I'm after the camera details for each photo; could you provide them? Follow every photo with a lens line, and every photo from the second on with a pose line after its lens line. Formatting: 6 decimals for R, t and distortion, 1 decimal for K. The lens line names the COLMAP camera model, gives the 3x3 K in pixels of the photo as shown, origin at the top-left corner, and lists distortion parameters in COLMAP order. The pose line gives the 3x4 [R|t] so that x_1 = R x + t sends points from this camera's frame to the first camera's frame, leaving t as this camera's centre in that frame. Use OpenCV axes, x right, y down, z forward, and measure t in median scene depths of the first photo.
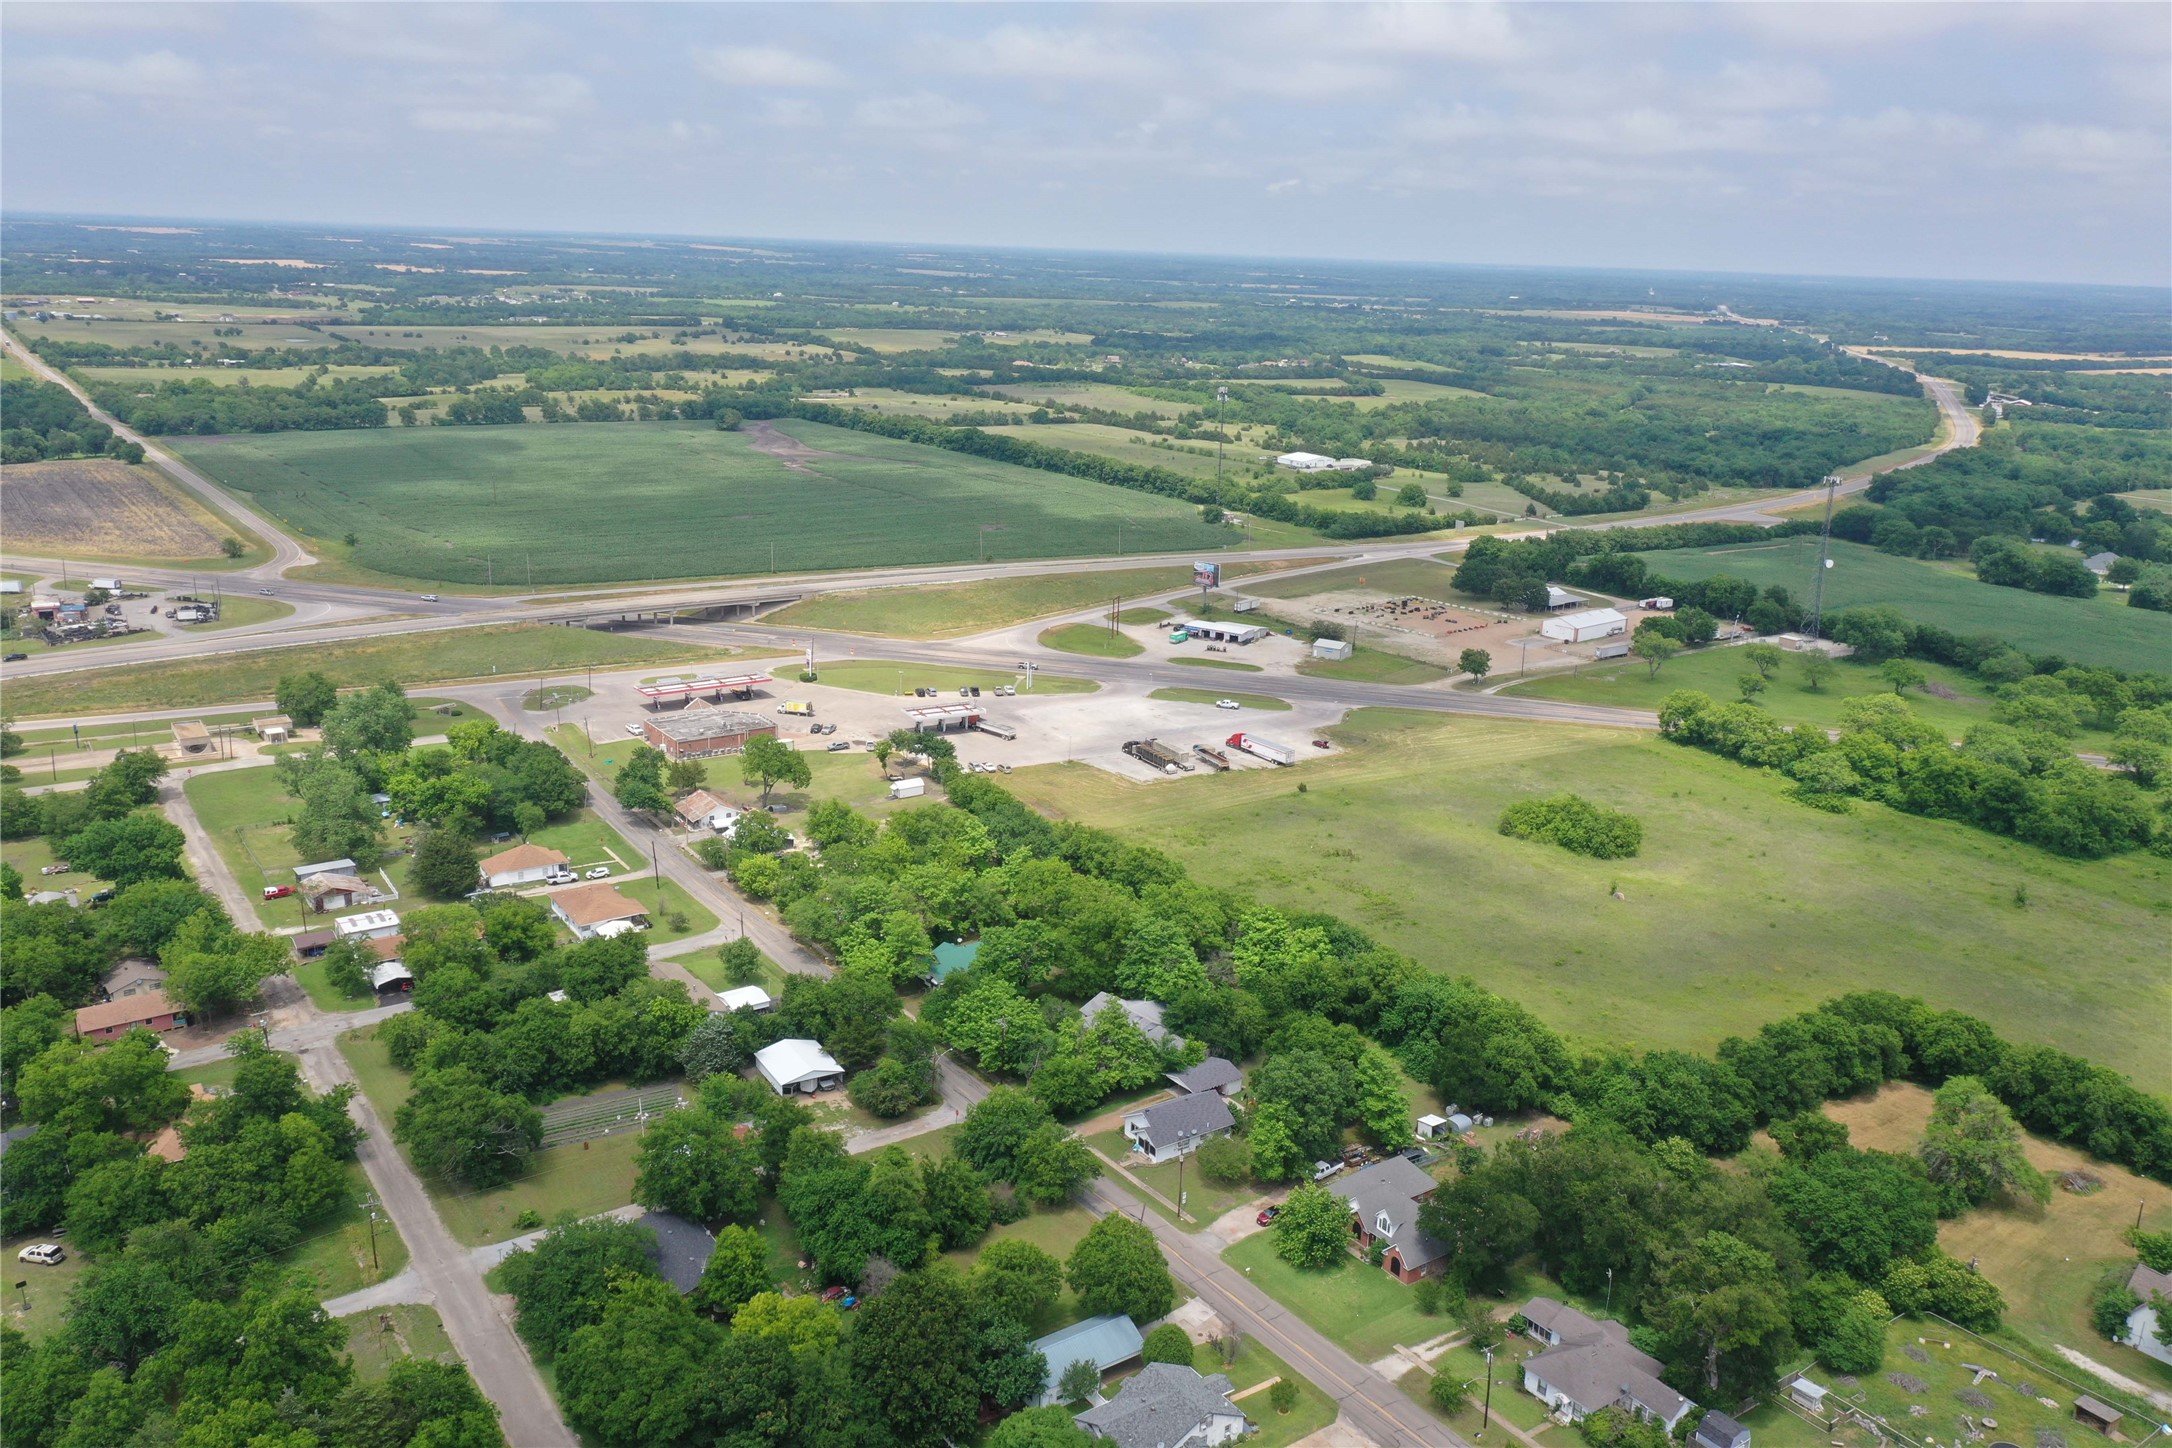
lens RADIAL K [[1714.9, 0, 1082.4], [0, 1714.9, 702.2], [0, 0, 1]] dist [-0.001433, 0.007796]
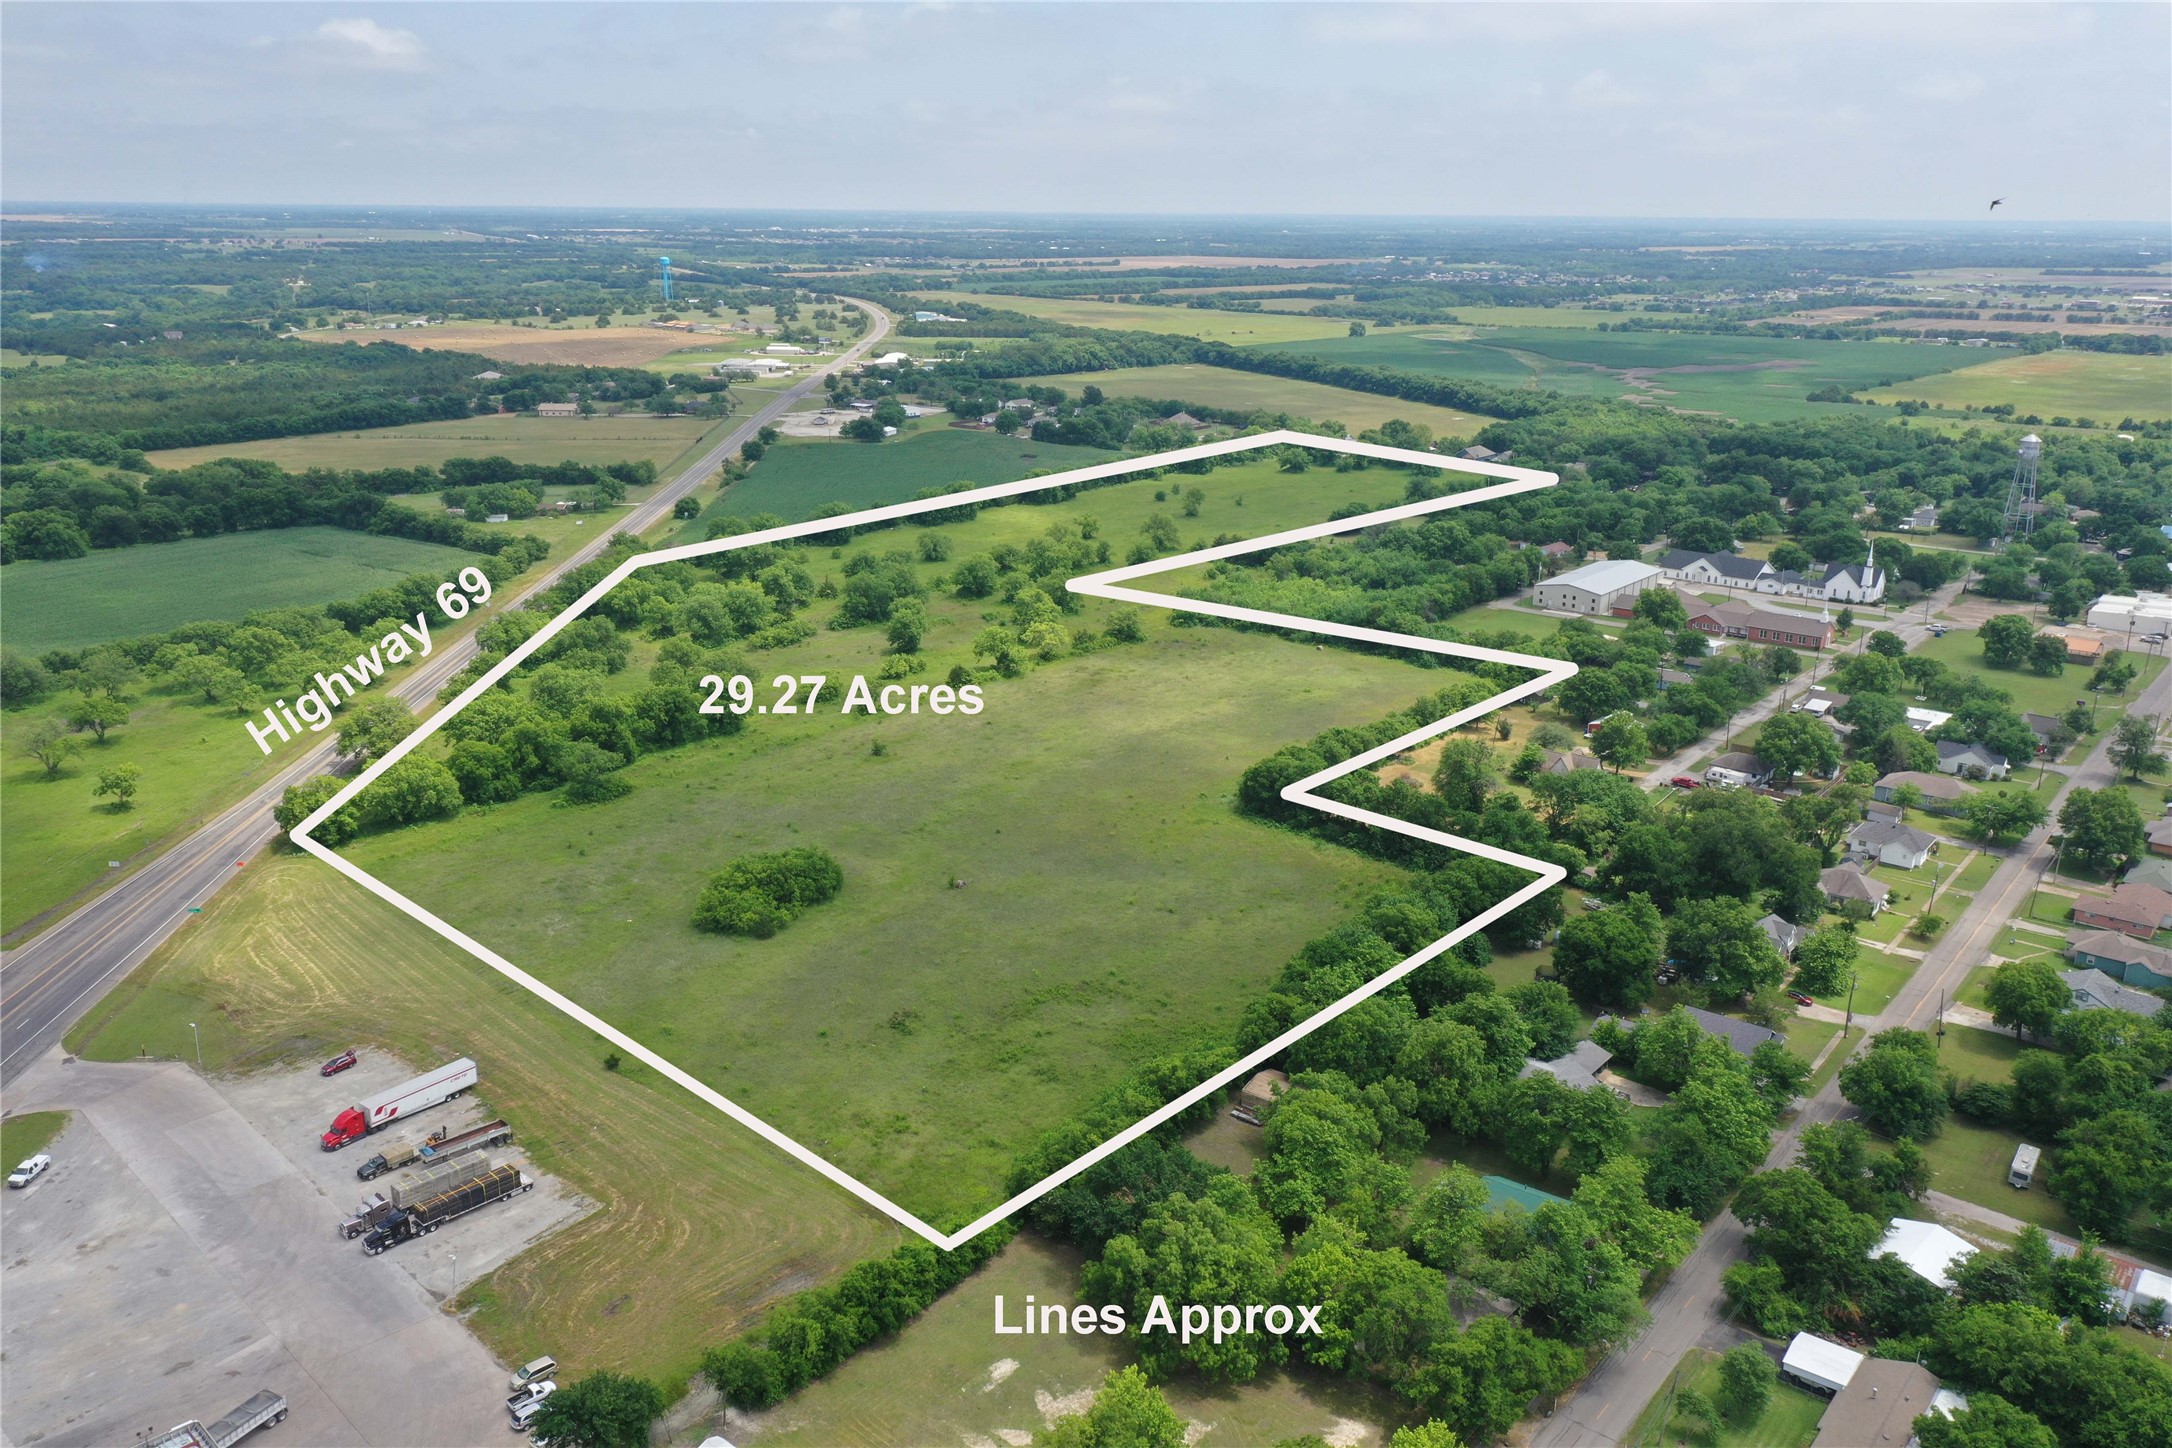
lens RADIAL K [[1714.9, 0, 1082.4], [0, 1714.9, 702.2], [0, 0, 1]] dist [-0.001433, 0.007796]
pose [[-0.264147, -0.307885, 0.914021, -0.349362], [0.231360, 0.899783, 0.369950, -0.202064], [-0.936322, 0.309189, -0.166443, 0.684653]]
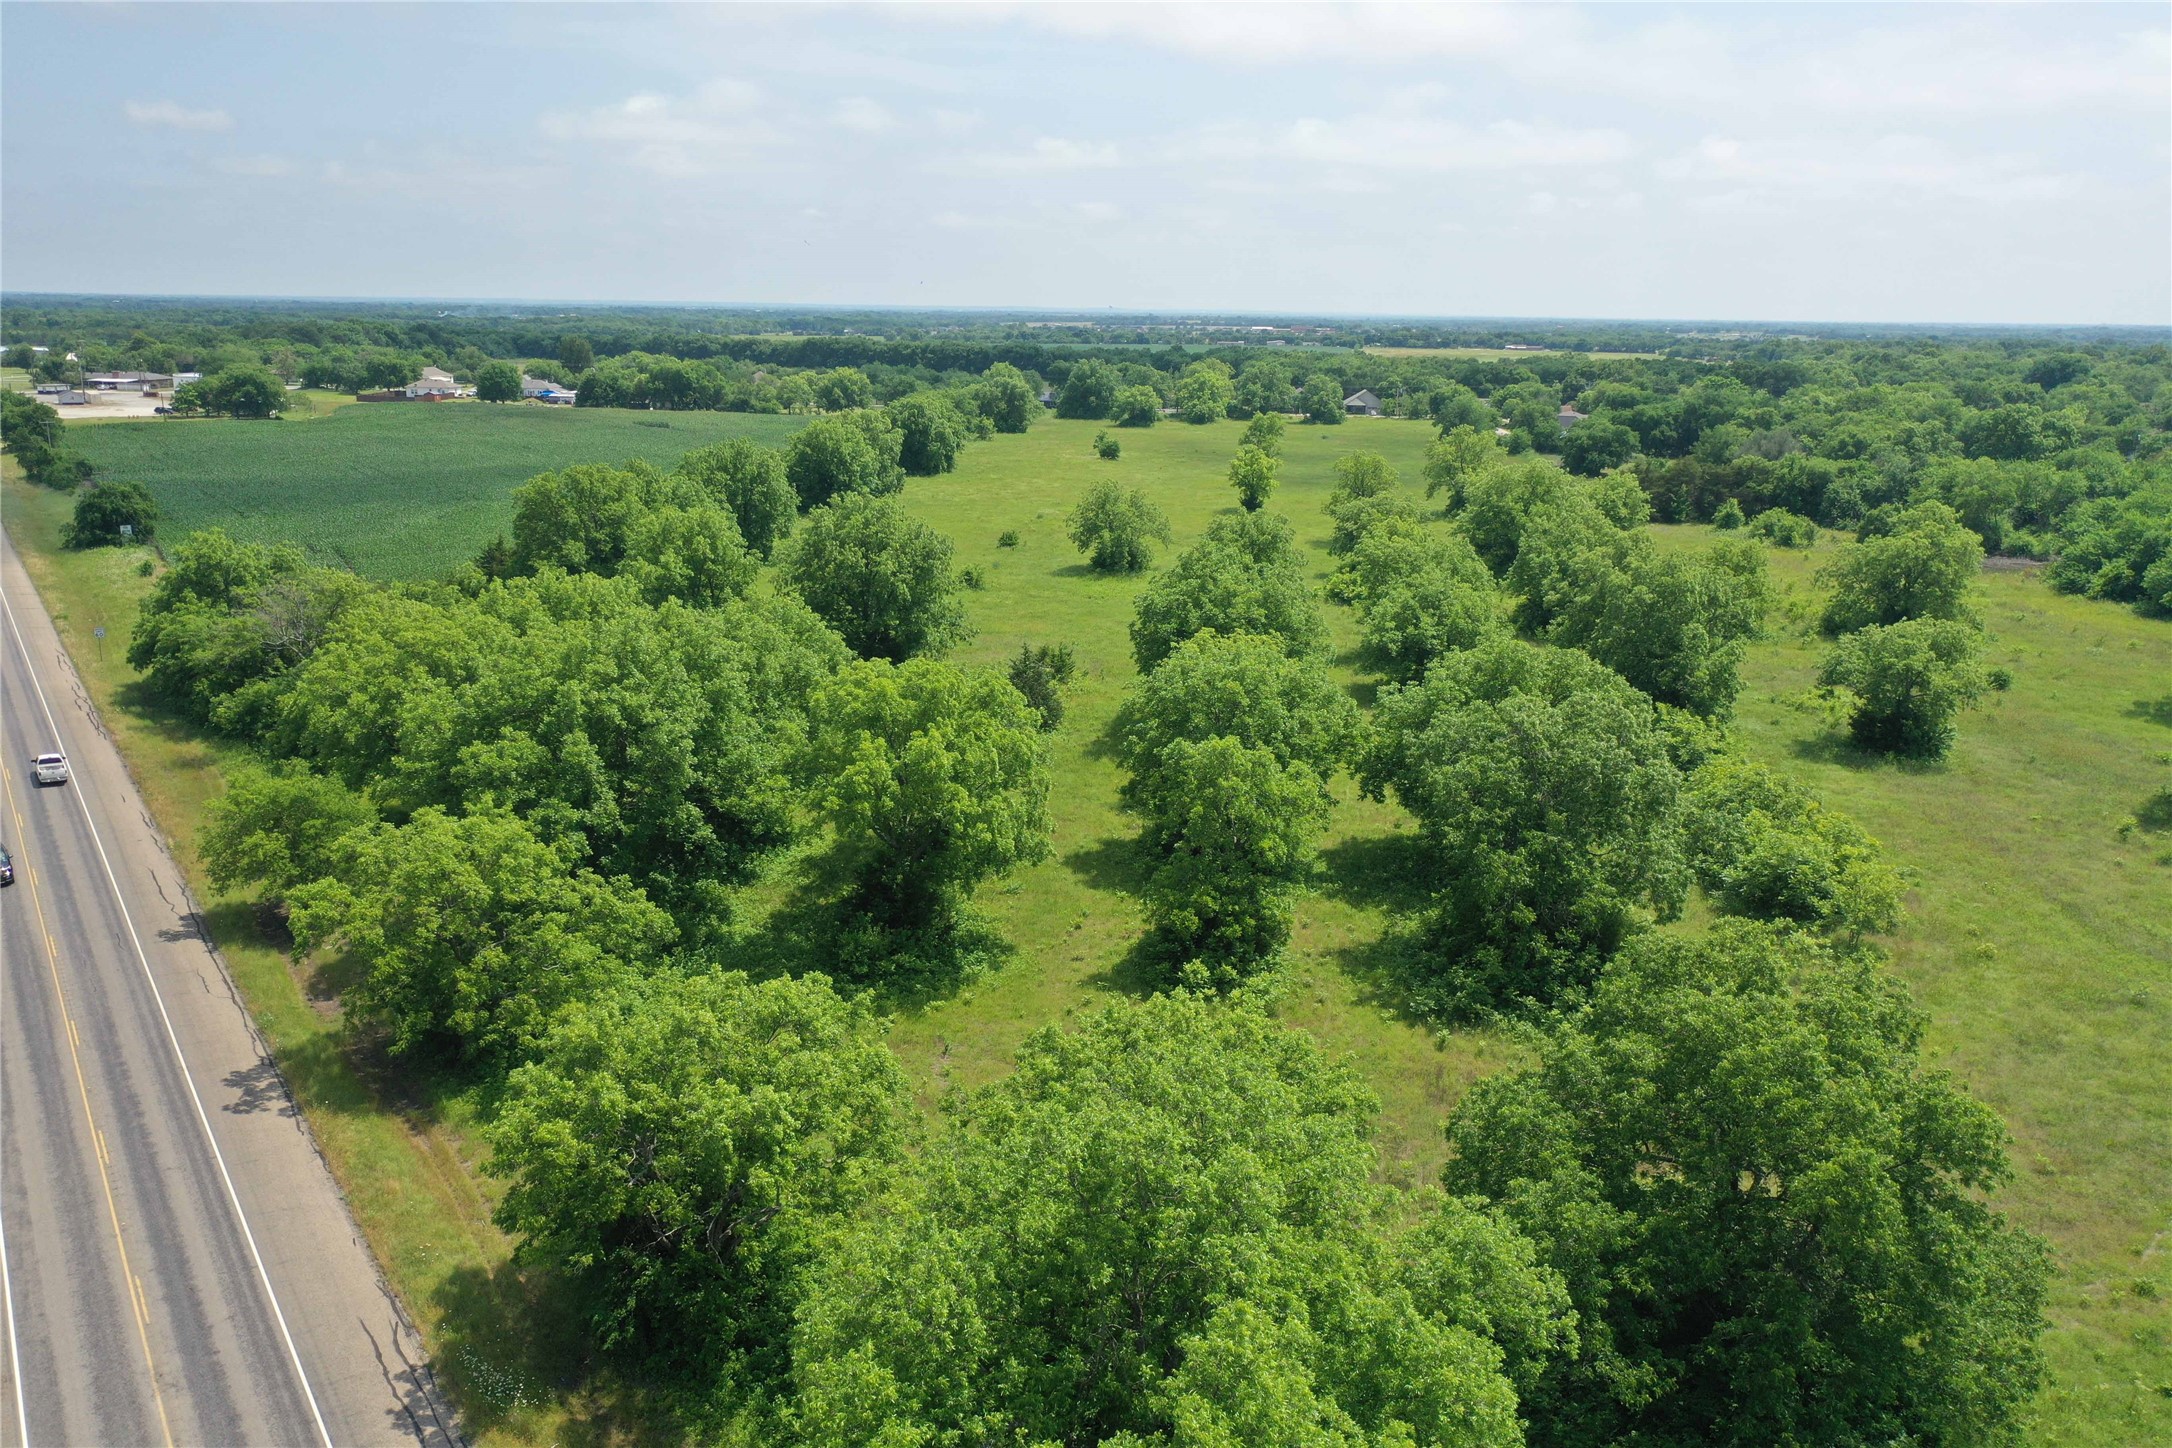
lens RADIAL K [[1714.9, 0, 1082.4], [0, 1714.9, 702.2], [0, 0, 1]] dist [-0.001433, 0.007796]
pose [[-0.748409, -0.197139, 0.633261, 0.506851], [0.128347, 0.893706, 0.429902, -0.032479], [-0.650700, 0.403020, -0.643556, 0.841224]]
